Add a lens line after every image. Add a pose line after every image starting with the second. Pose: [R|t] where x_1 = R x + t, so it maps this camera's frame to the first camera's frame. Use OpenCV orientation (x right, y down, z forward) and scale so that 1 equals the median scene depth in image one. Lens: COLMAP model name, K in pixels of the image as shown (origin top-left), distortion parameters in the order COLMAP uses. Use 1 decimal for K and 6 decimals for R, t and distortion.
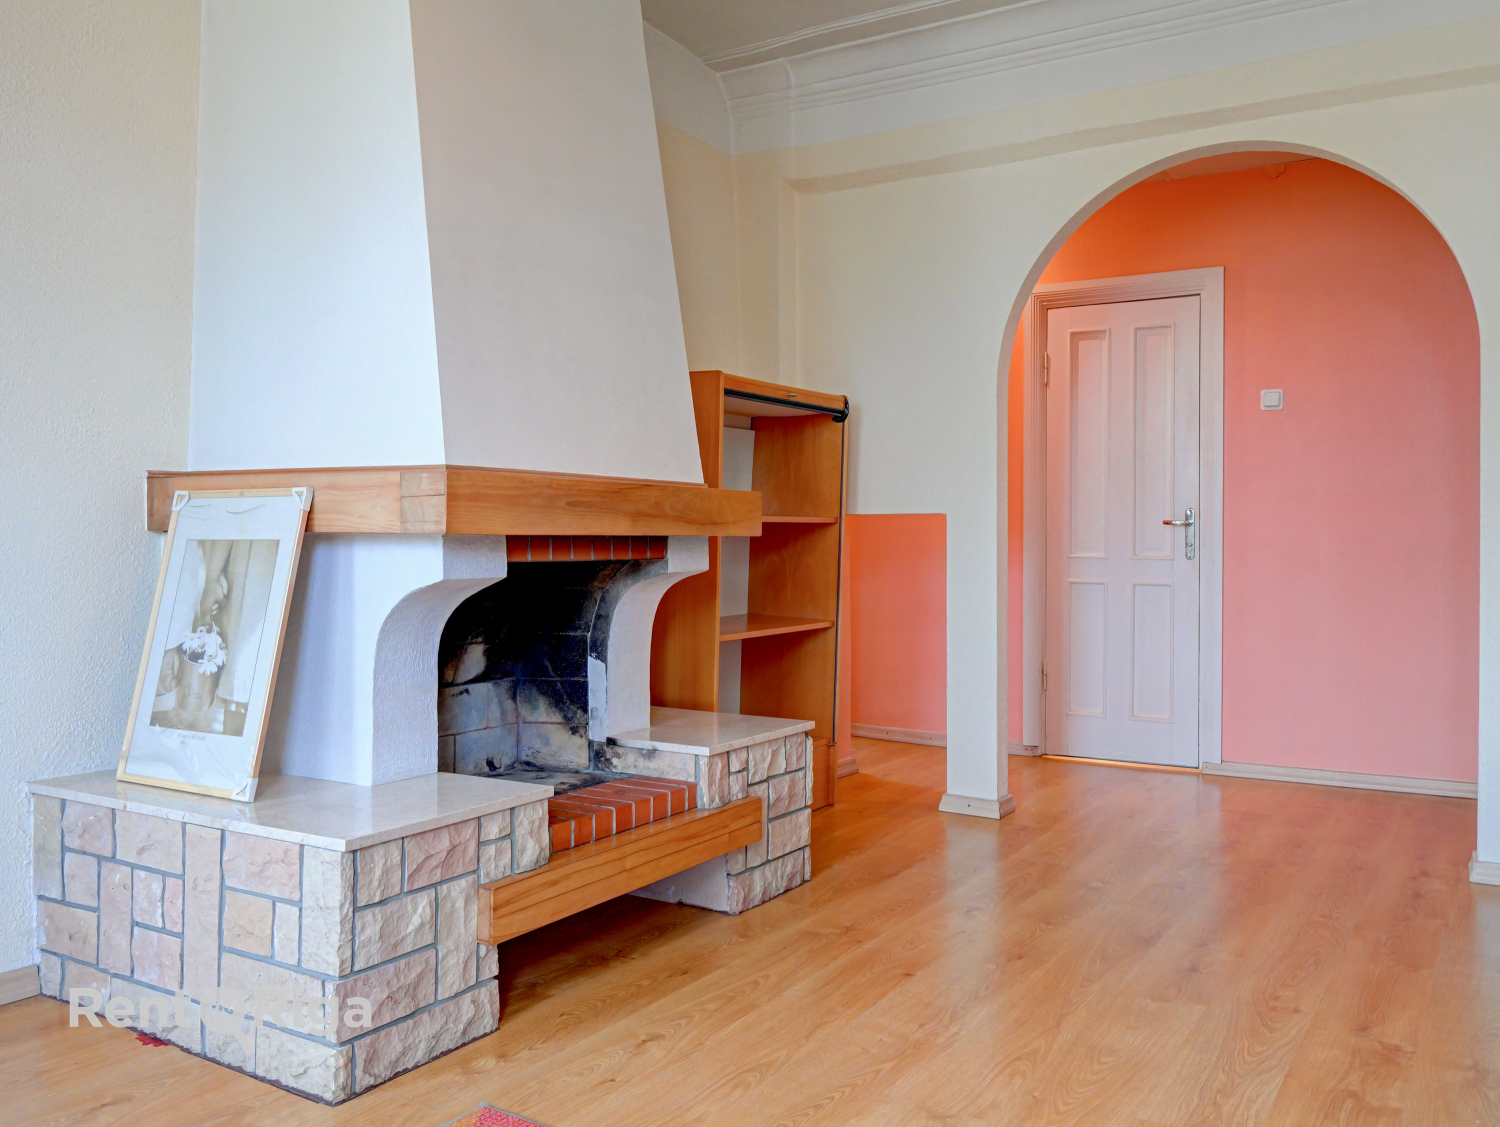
lens RADIAL K [[1259.6, 0, 752.2], [0, 1259.6, 550.2], [0, 0, 1]] dist [0.029470, -0.029463]
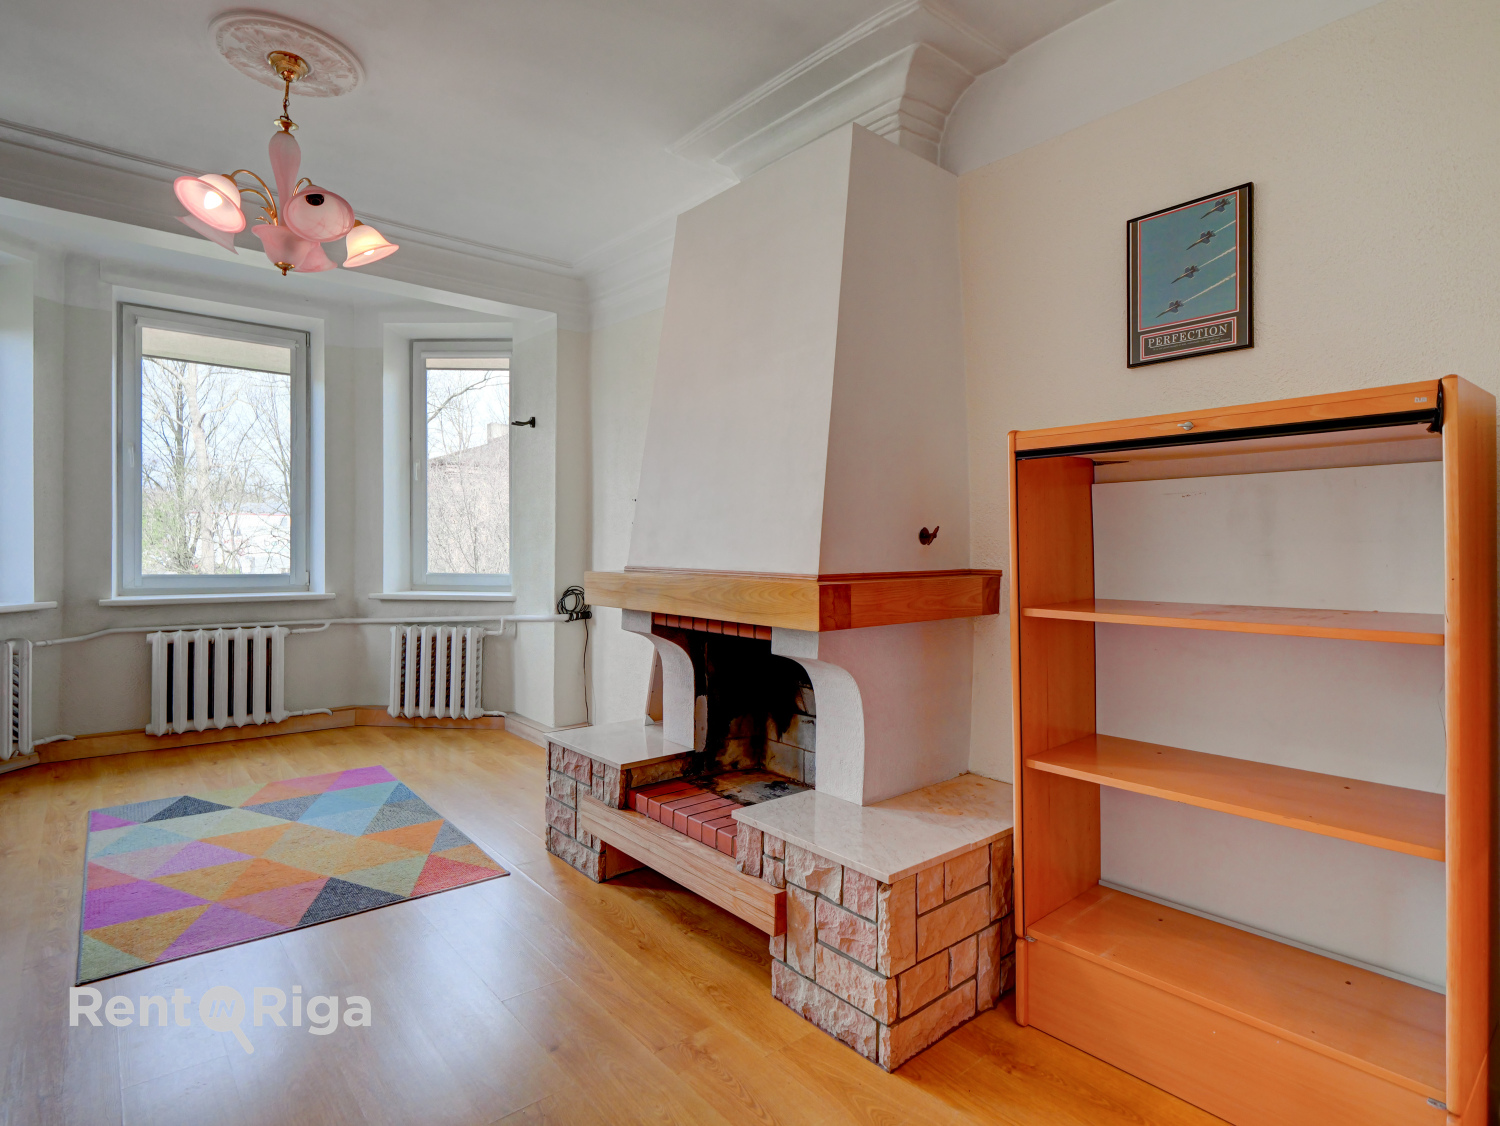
lens RADIAL K [[787.1, 0, 744.2], [0, 787.1, 555.1], [0, 0, 1]] dist [0.005213, -0.002733]
pose [[-0.326274, -0.007101, -0.945249, 0.772330], [-0.015225, 0.999882, -0.002256, -0.090547], [0.945153, 0.013656, -0.326343, 1.498178]]
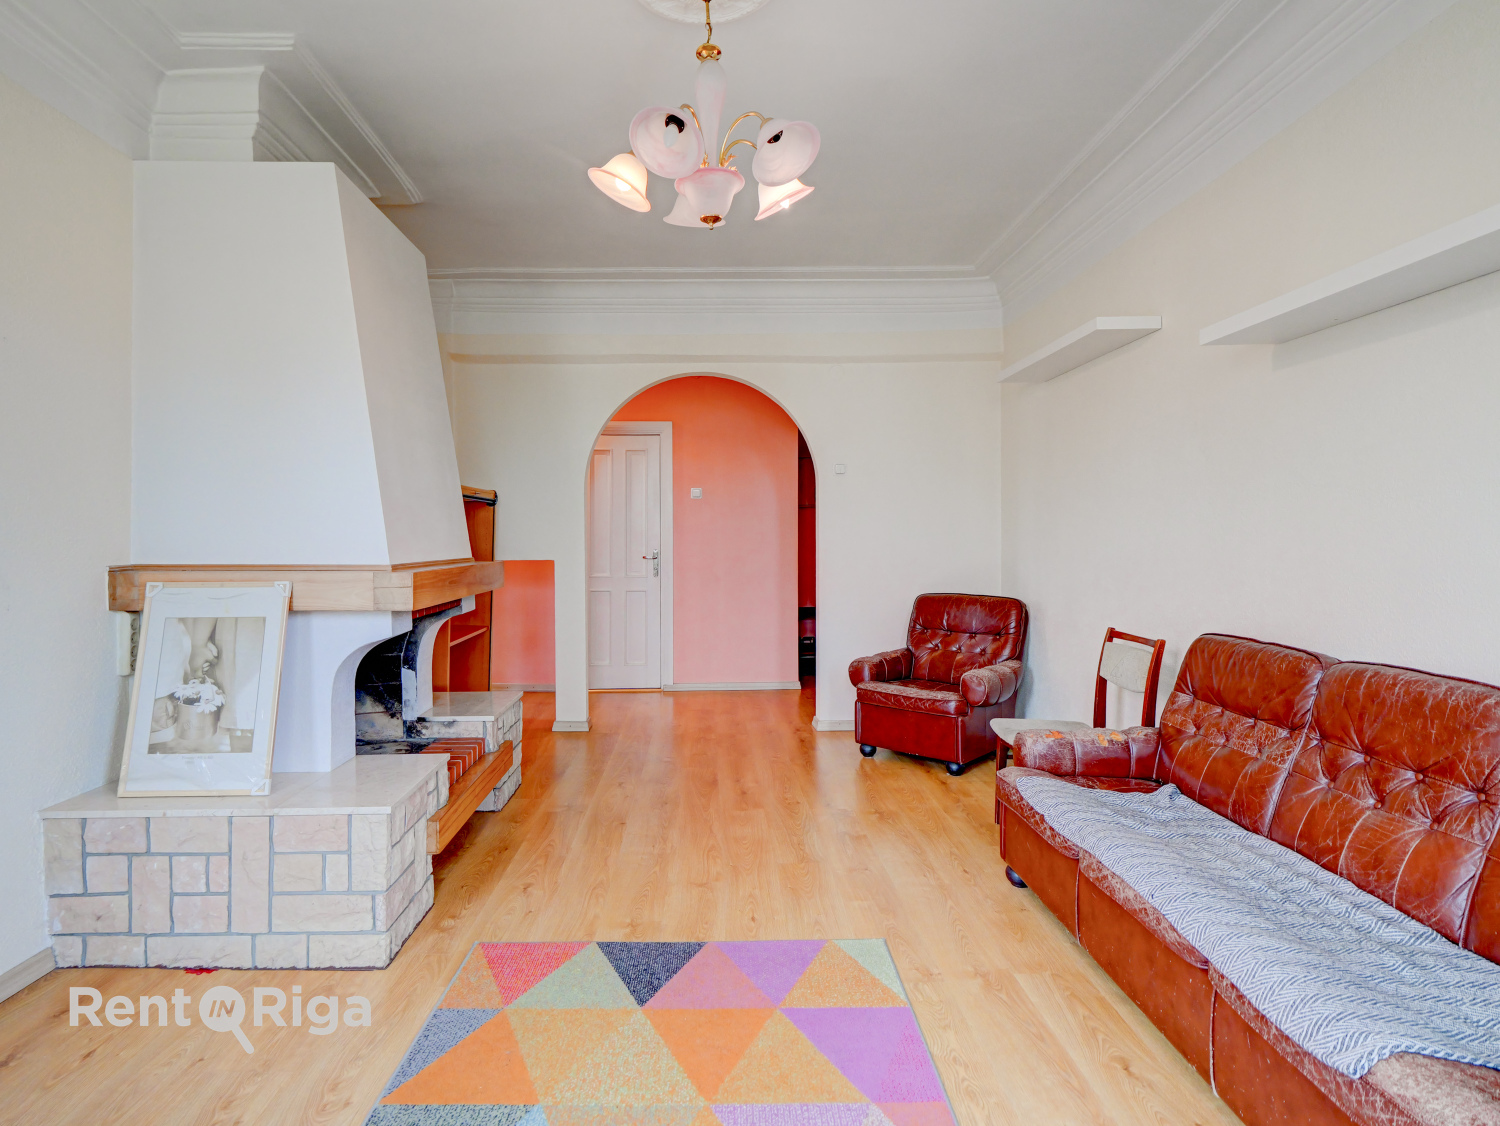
lens RADIAL K [[787.1, 0, 739.1], [0, 787.1, 558.7], [0, 0, 1]] dist [0.005213, -0.002733]
pose [[0.837642, -0.019738, 0.545862, -0.401133], [0.012420, 0.999777, 0.017092, -0.082991], [-0.546078, -0.007537, 0.837701, -0.078511]]
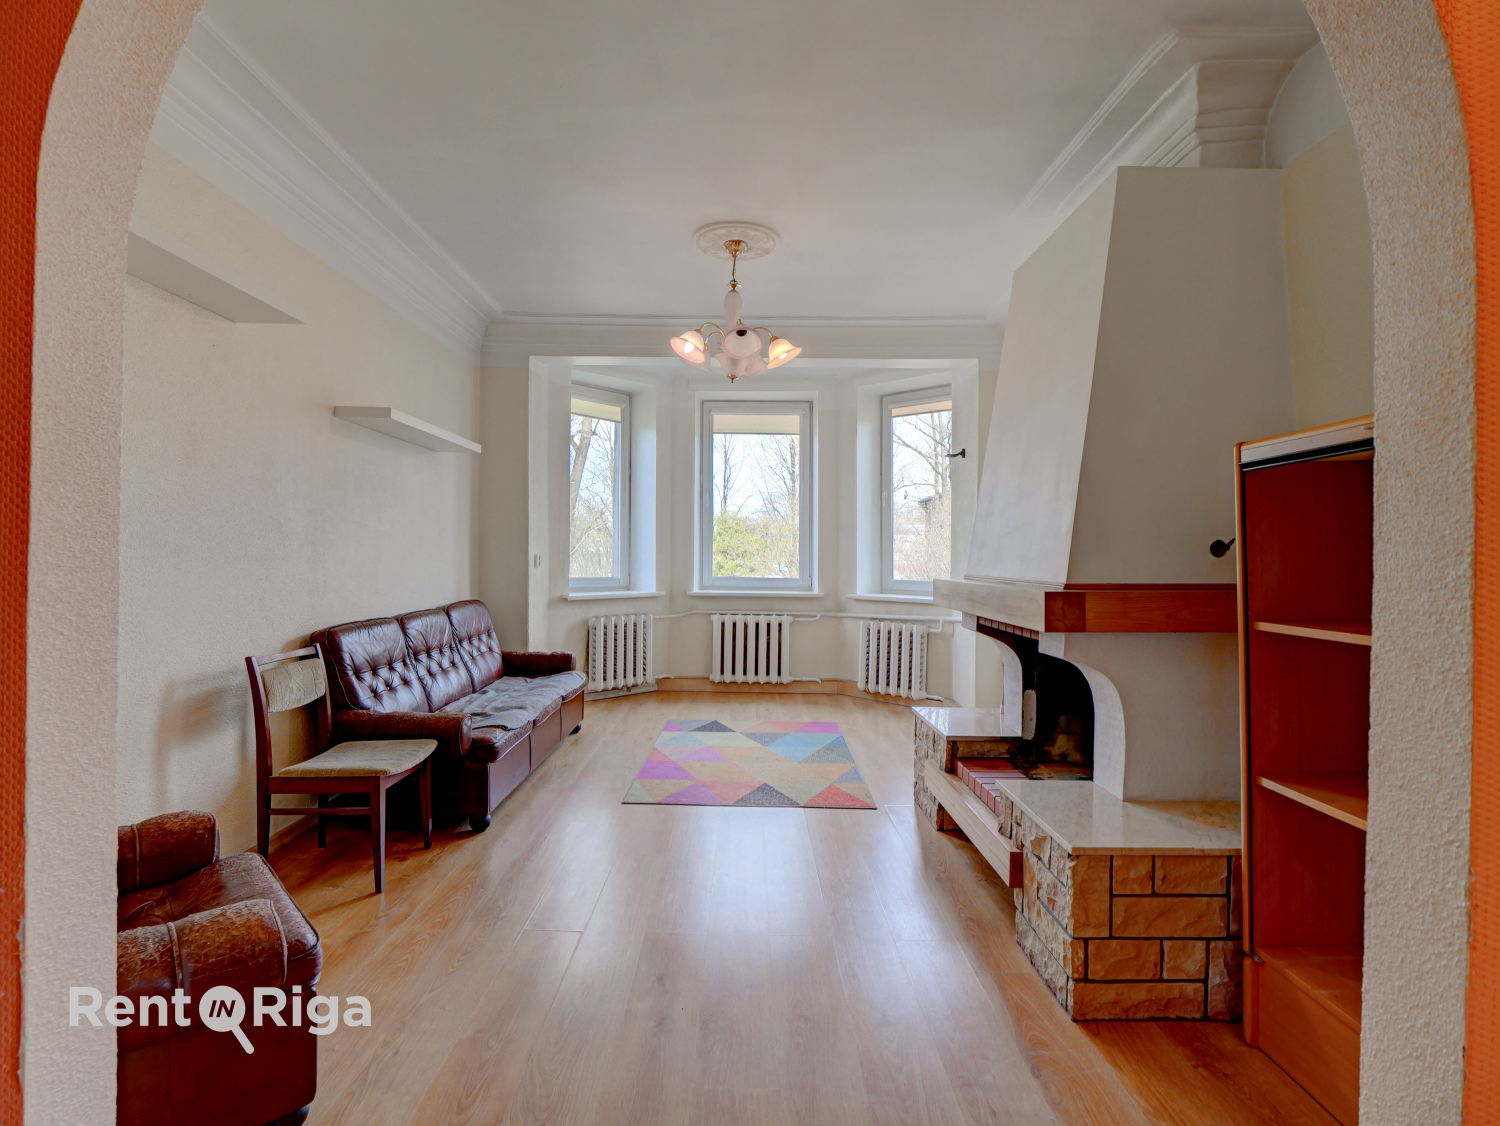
lens RADIAL K [[720.0, 0, 749.3], [0, 720.0, 564.8], [0, 0, 1]] dist [0.001182, -0.000810]
pose [[-0.848372, -0.015464, -0.529175, 0.735166], [-0.023144, 0.999701, 0.007890, -0.093415], [0.528894, 0.018941, -0.848476, 1.833355]]
